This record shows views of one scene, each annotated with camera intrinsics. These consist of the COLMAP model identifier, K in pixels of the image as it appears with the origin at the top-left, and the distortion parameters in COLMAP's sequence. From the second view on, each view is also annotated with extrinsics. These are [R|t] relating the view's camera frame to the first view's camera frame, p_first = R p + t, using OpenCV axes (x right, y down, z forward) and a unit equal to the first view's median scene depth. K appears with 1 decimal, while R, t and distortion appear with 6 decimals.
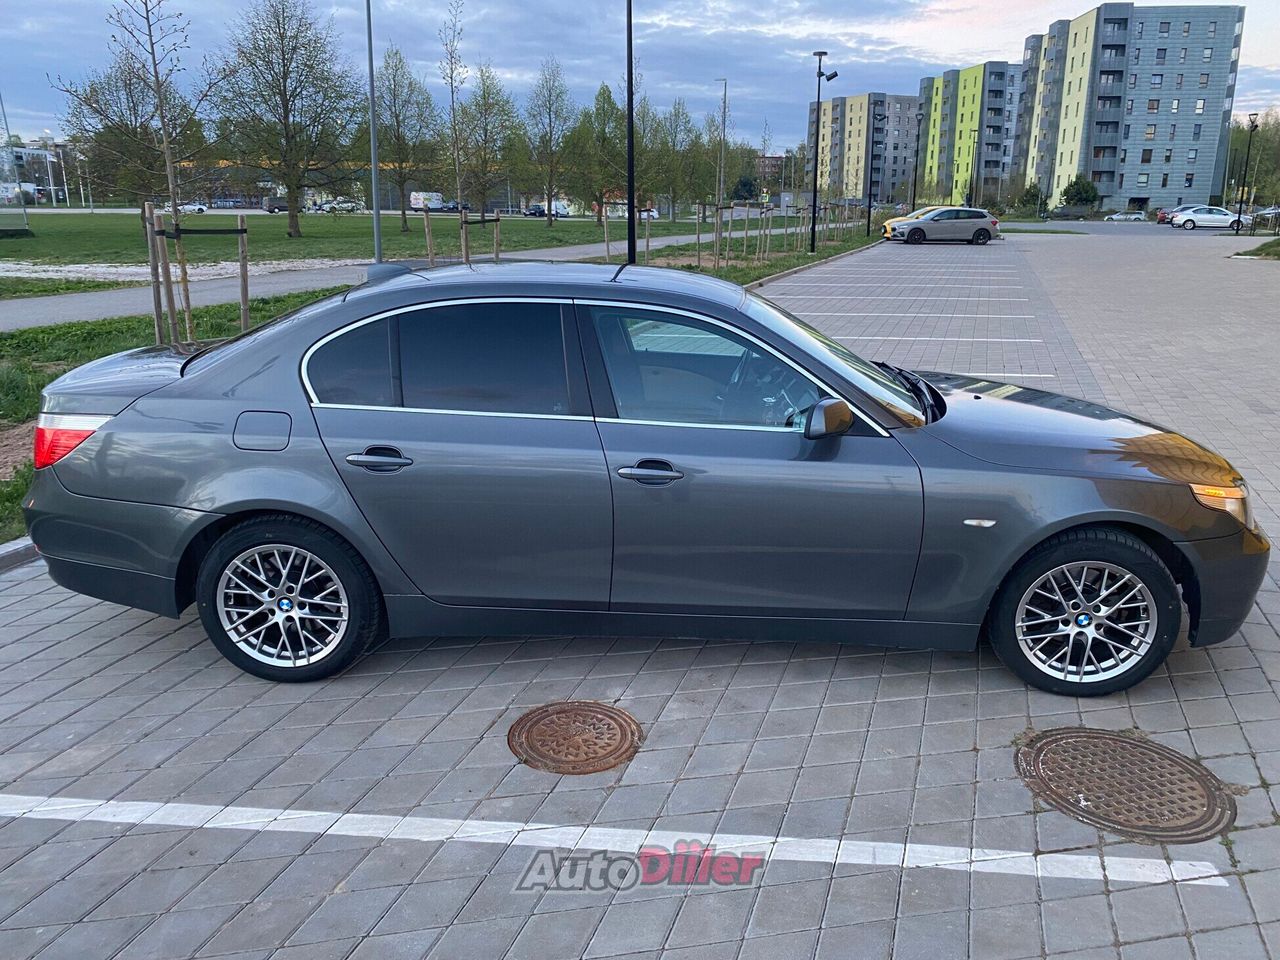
lens RADIAL K [[1009.1, 0, 640.0], [0, 1009.1, 480.0], [0, 0, 1]] dist [0.017863, -0.003862]
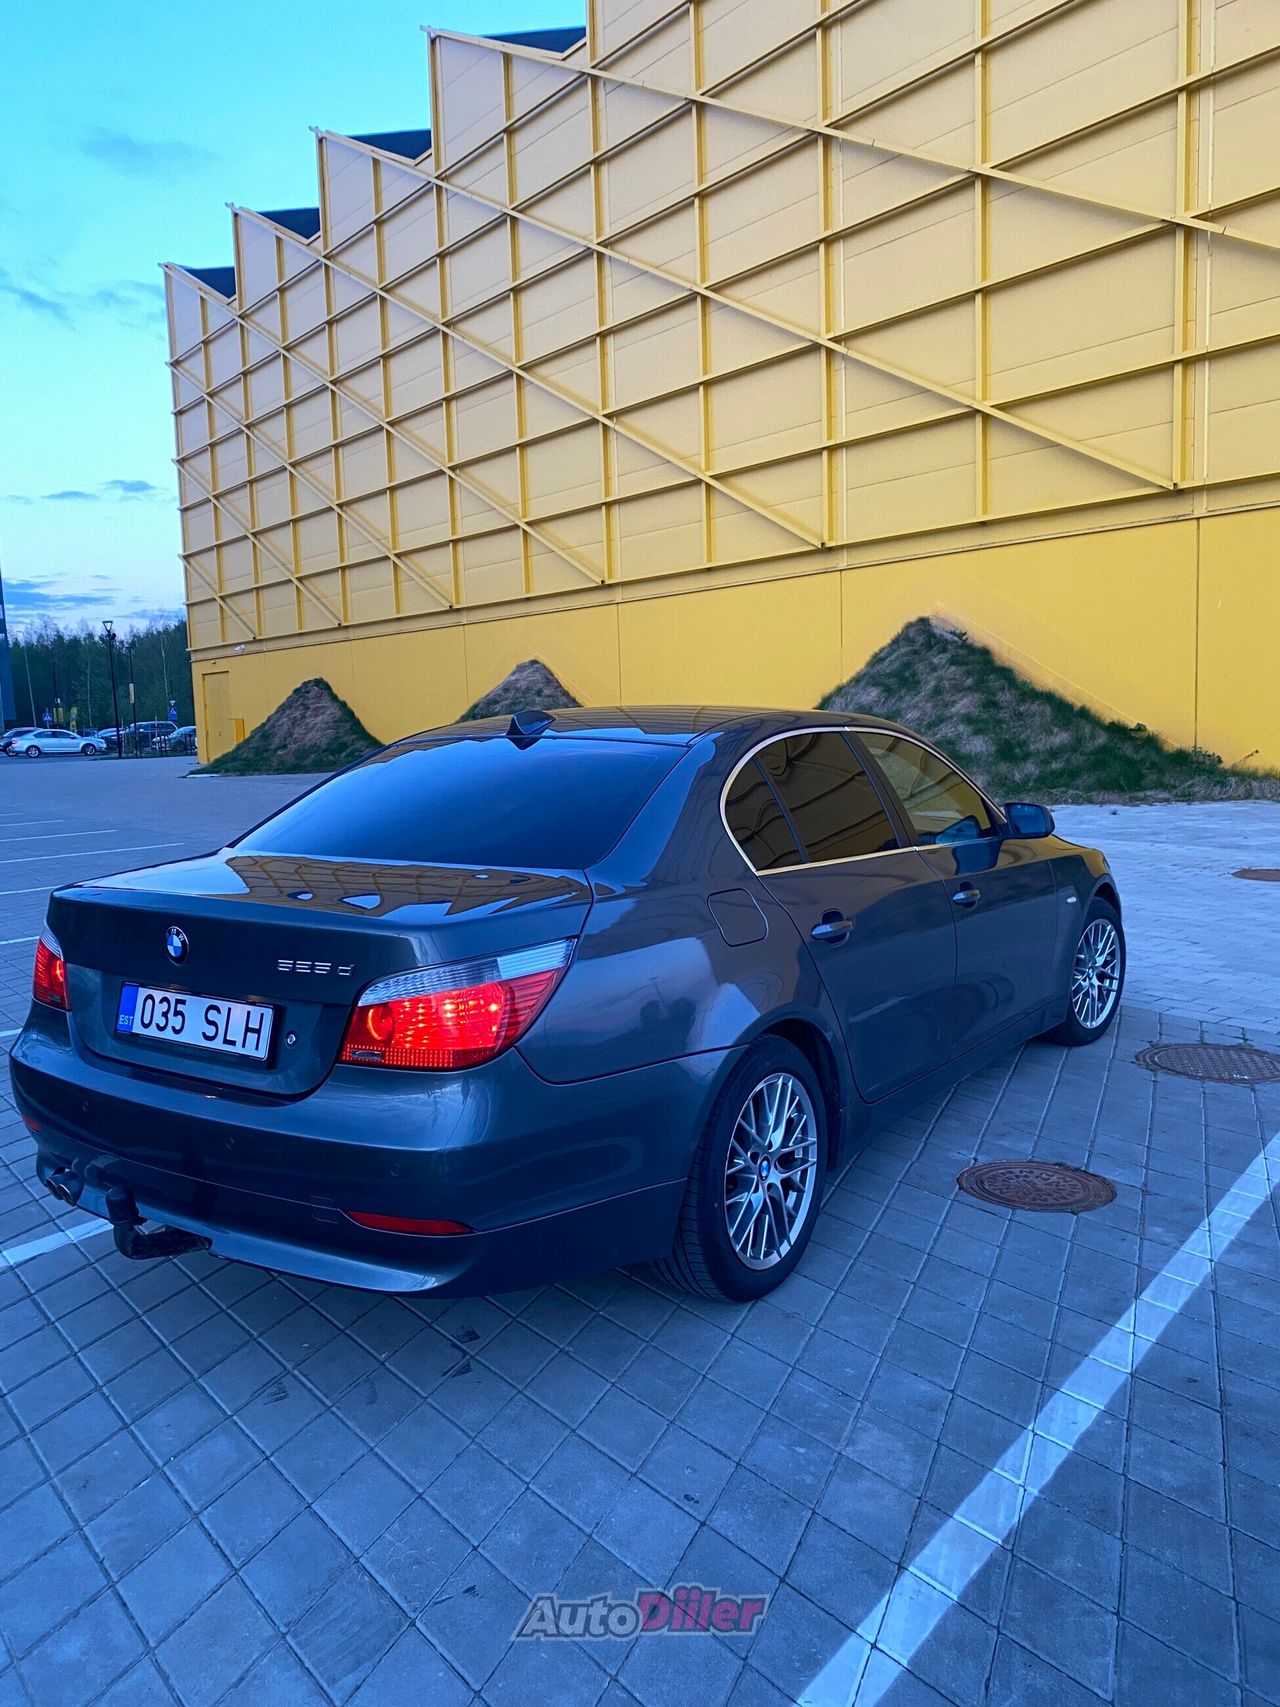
lens RADIAL K [[1313.8, 0, 705.3], [0, 1313.8, 855.1], [0, 0, 1]] dist [-0.006243, -0.004381]
pose [[0.526327, -0.111665, 0.842918, -1.127581], [0.255760, 0.966221, -0.031700, -0.065394], [-0.810905, 0.232269, 0.537108, 0.527758]]
